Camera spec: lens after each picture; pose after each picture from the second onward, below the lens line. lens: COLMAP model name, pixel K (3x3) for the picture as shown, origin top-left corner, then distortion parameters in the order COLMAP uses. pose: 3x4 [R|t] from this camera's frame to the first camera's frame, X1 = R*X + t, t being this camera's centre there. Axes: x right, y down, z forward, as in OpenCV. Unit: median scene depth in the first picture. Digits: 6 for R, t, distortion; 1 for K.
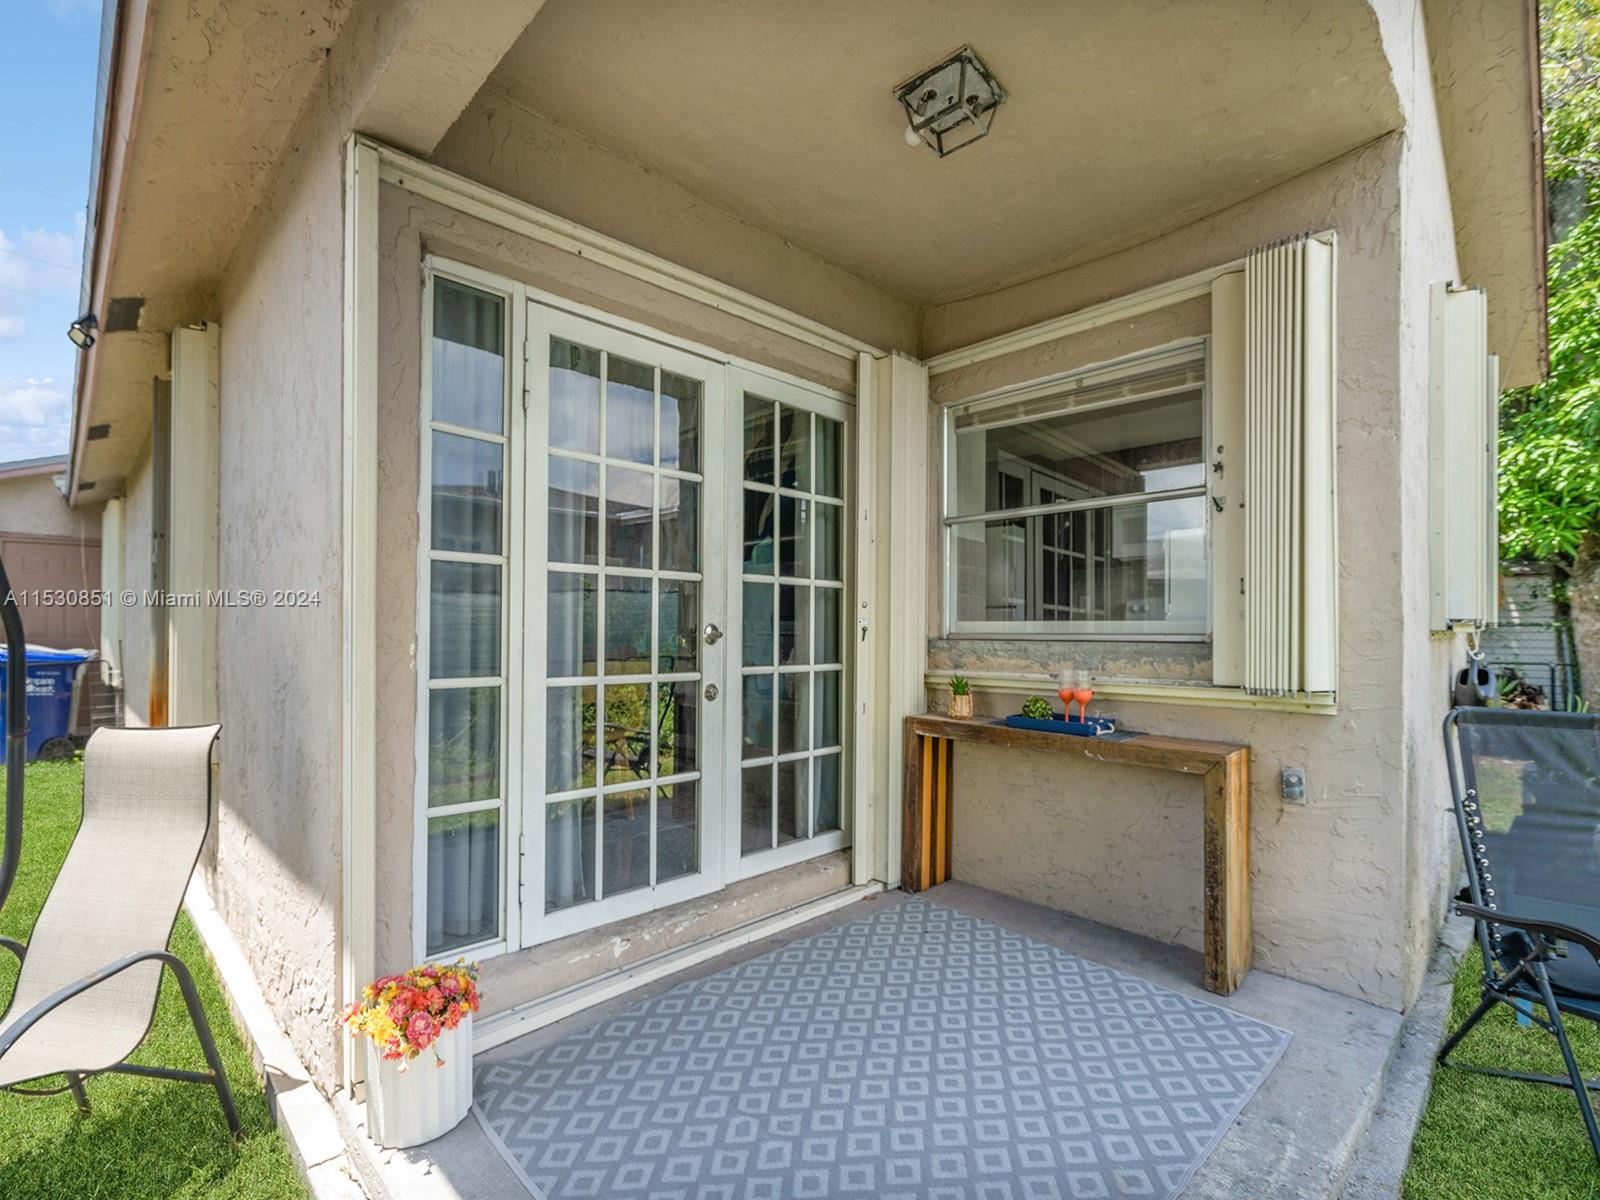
lens RADIAL K [[746.9, 0, 784.5], [0, 746.9, 621.0], [0, 0, 1]] dist [-0.010733, 0.002997]
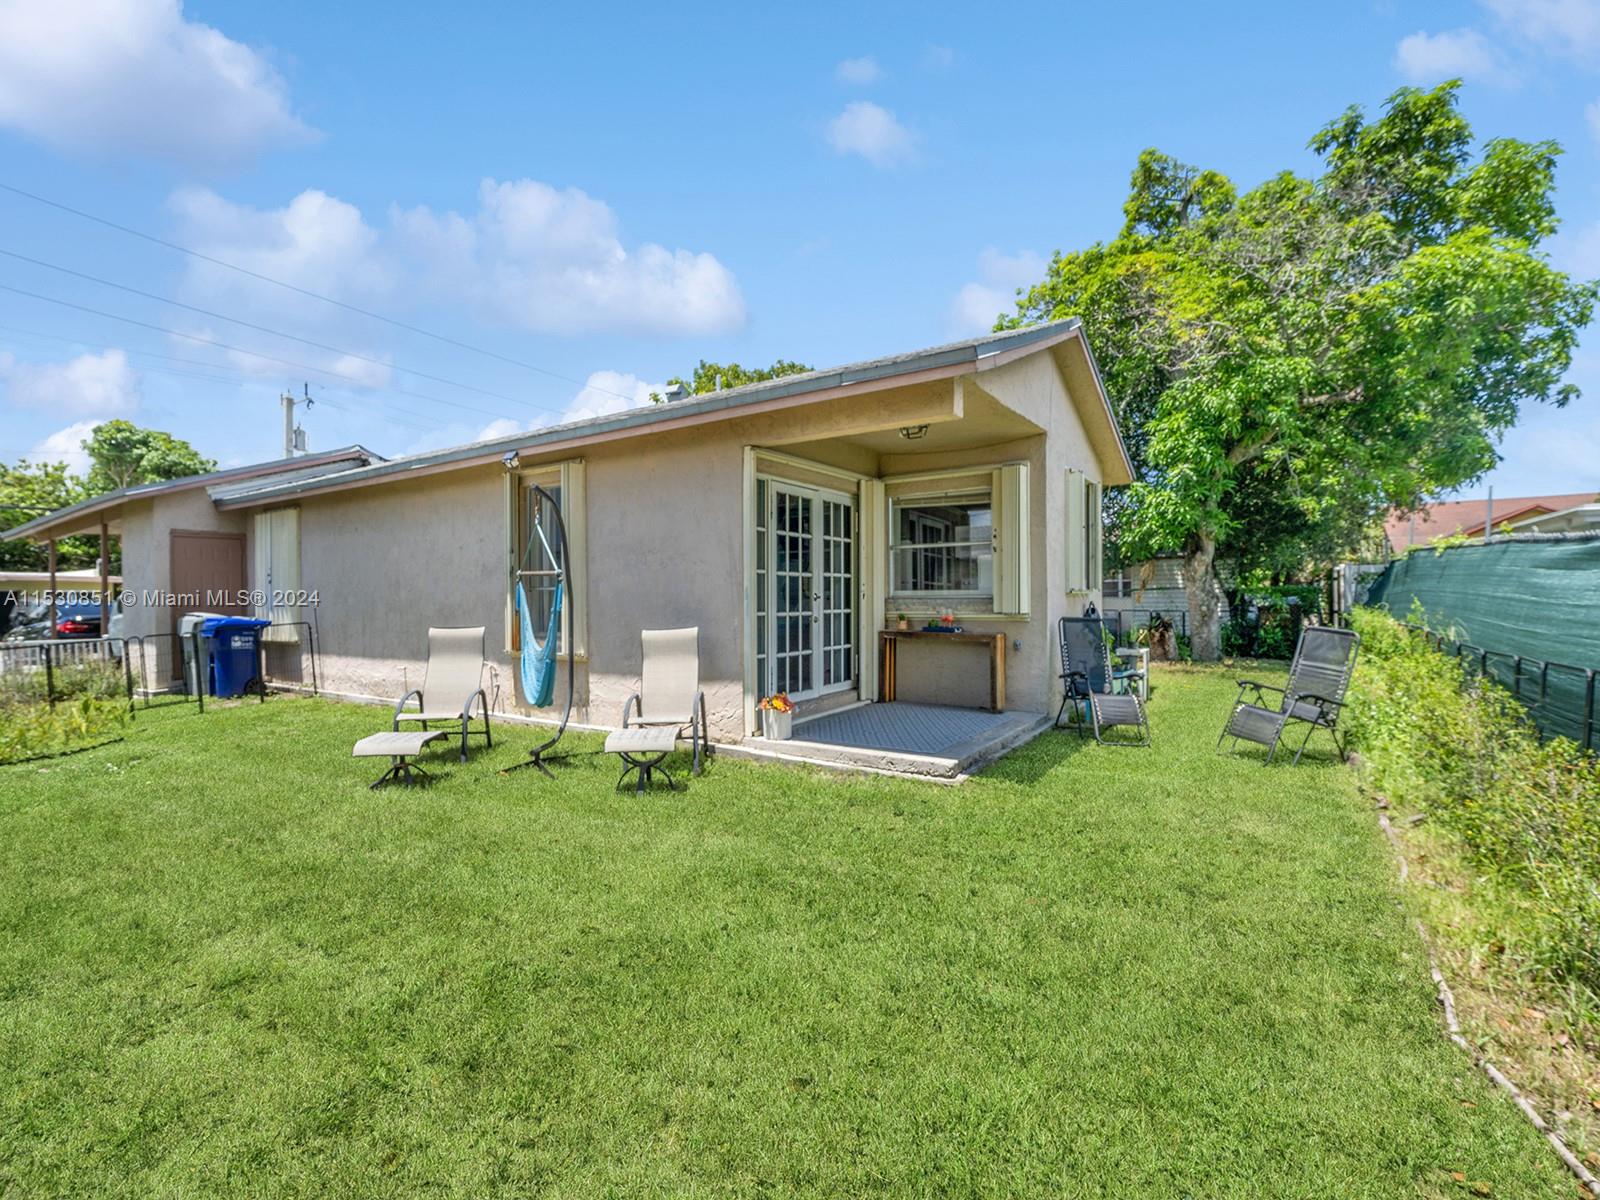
lens RADIAL K [[746.9, 0, 798.0], [0, 746.9, 600.3], [0, 0, 1]] dist [-0.010733, 0.002997]
pose [[0.974622, -0.011678, 0.223553, -0.639575], [0.008242, 0.999833, 0.016295, -0.011857], [-0.223706, -0.014039, 0.974555, -1.306897]]
